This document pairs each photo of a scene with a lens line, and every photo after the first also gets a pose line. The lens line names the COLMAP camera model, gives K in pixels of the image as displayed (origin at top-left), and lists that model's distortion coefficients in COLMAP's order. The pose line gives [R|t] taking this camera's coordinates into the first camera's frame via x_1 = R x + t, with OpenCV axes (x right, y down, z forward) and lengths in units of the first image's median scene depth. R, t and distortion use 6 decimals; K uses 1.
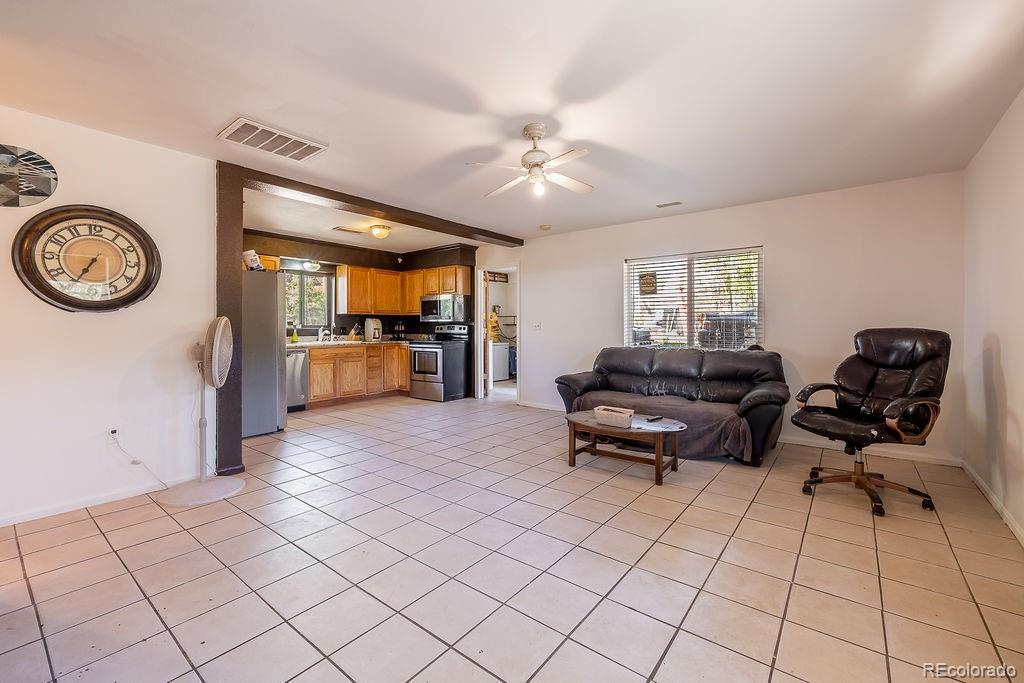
lens RADIAL K [[432.9, 0, 502.5], [0, 432.9, 316.0], [0, 0, 1]] dist [0.002500, 0.000122]
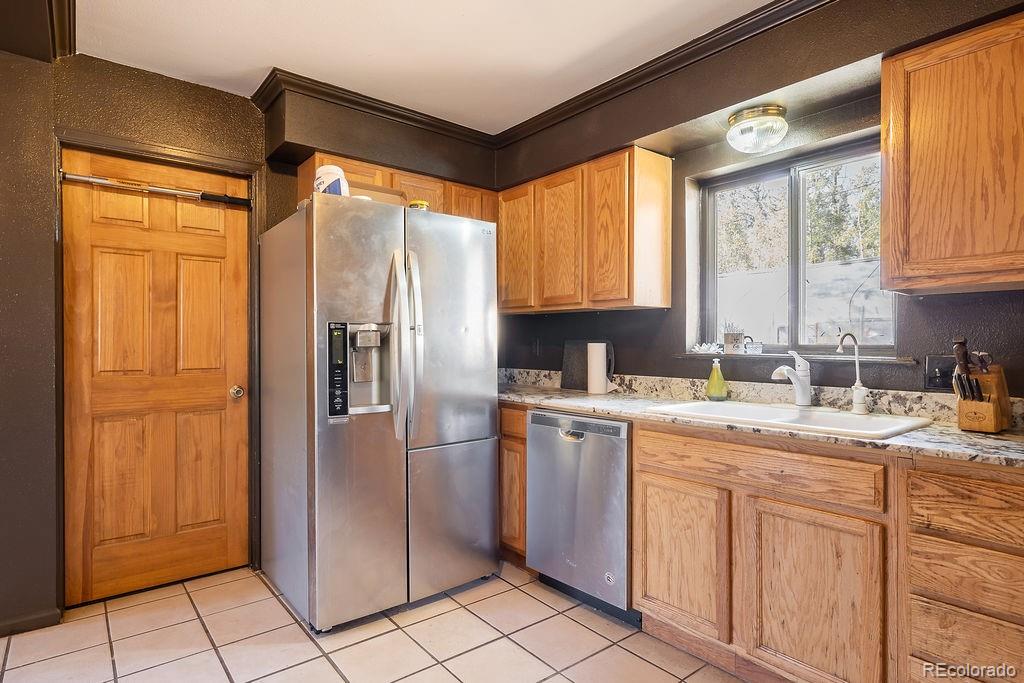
lens RADIAL K [[545.6, 0, 514.8], [0, 545.6, 345.6], [0, 0, 1]] dist [0.005972, -0.000298]
pose [[-0.204383, 0.004493, -0.978881, -0.060448], [0.021136, 0.999777, 0.000176, 0.016866], [0.978663, -0.020653, -0.204432, 0.856120]]
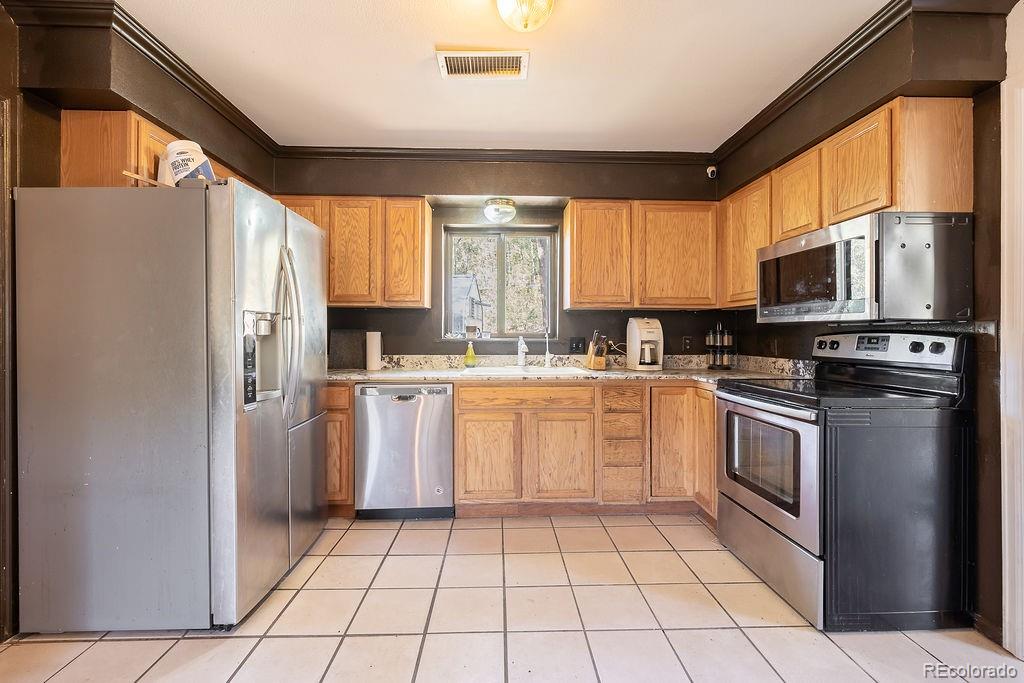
lens RADIAL K [[432.9, 0, 510.1], [0, 432.9, 333.4], [0, 0, 1]] dist [0.002500, 0.000122]
pose [[0.649452, 0.001551, -0.760401, -0.057564], [0.016109, 0.999745, 0.015798, 0.012861], [0.760232, -0.022509, 0.649262, 0.644771]]
